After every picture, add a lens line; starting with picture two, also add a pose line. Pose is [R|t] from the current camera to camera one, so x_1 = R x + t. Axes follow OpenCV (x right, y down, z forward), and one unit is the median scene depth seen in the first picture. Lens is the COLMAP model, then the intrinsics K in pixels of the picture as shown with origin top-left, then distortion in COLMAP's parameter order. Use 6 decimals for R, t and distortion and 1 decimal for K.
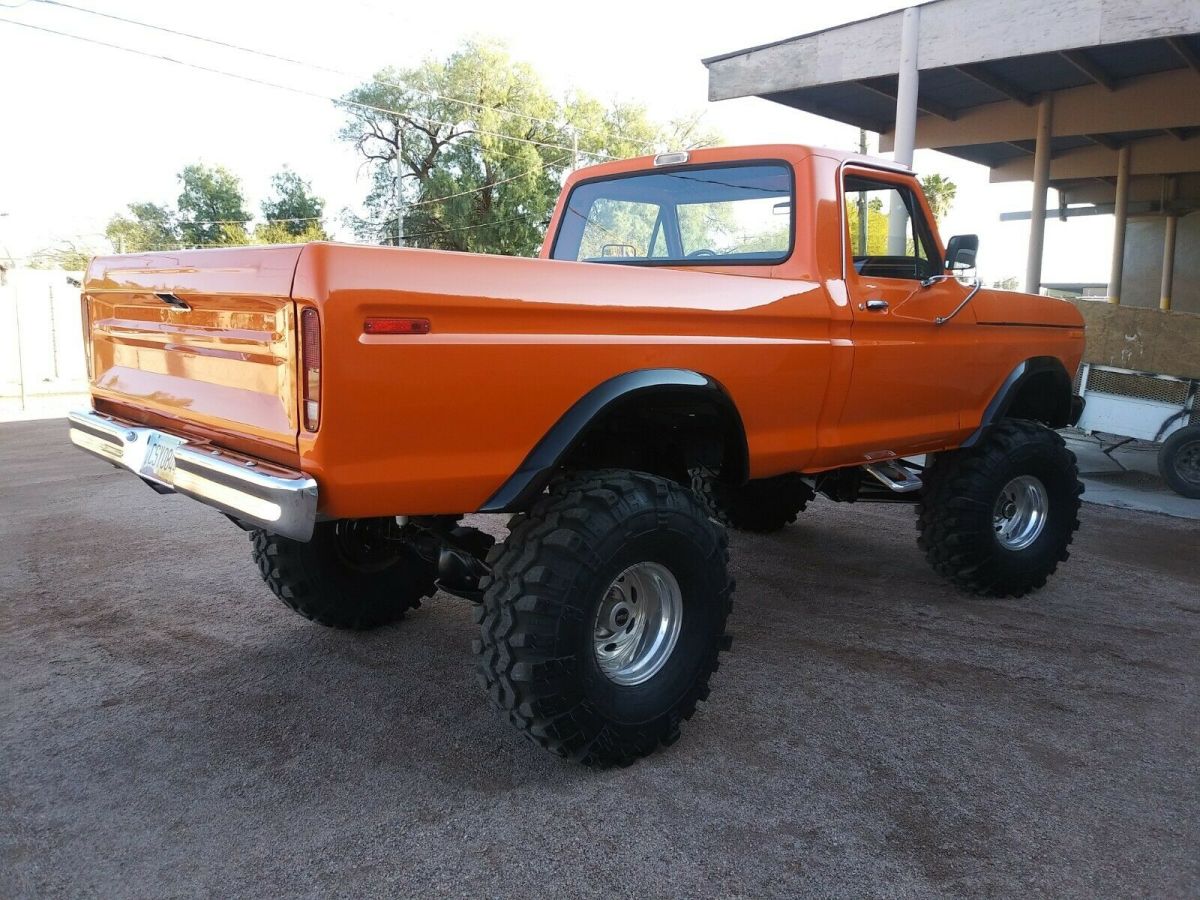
lens RADIAL K [[1015.1, 0, 568.5], [0, 1015.1, 443.5], [0, 0, 1]] dist [0.044260, -0.089810]
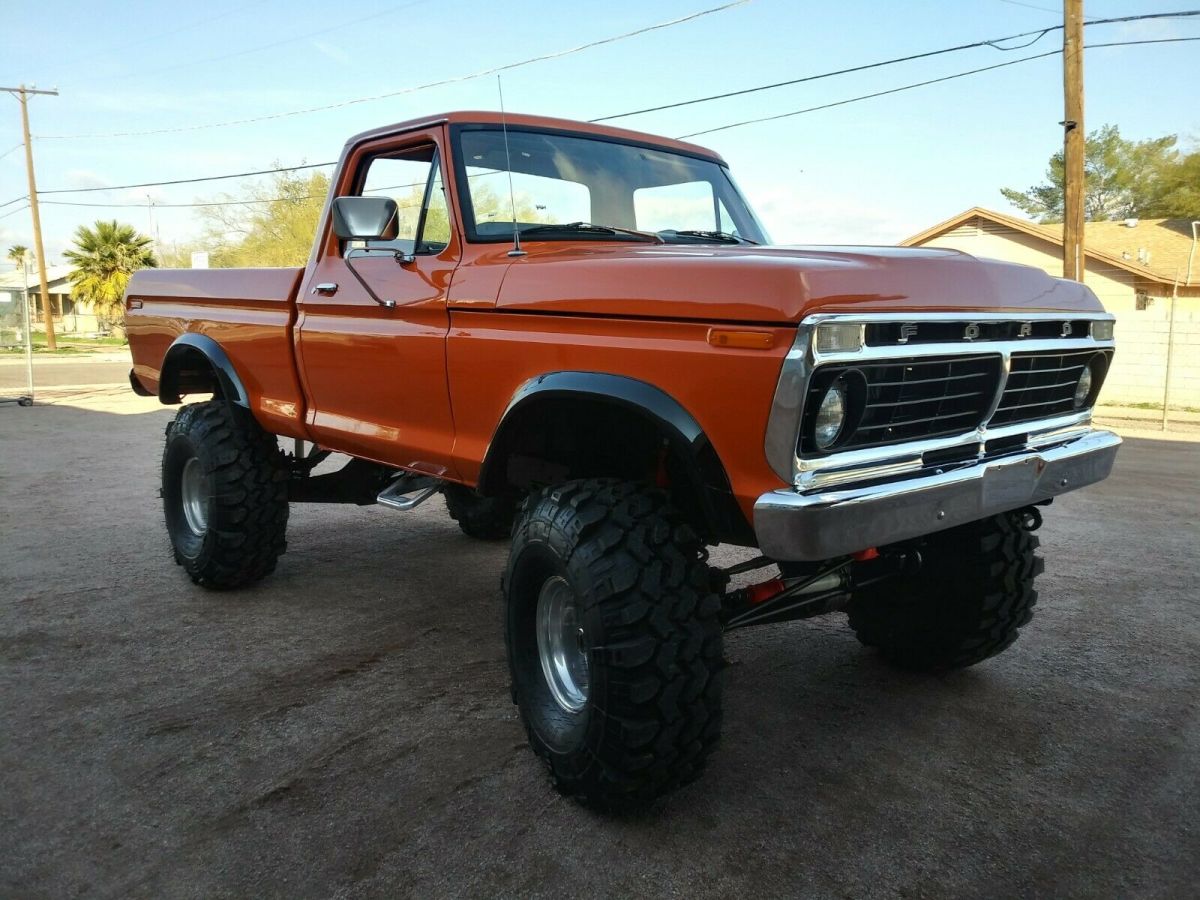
lens RADIAL K [[1015.1, 0, 568.5], [0, 1015.1, 443.5], [0, 0, 1]] dist [0.044260, -0.089810]
pose [[-0.055589, 0.132127, -0.989673, 1.211656], [-0.123895, 0.982632, 0.138146, -0.147661], [0.990737, 0.130295, -0.038254, 1.240439]]
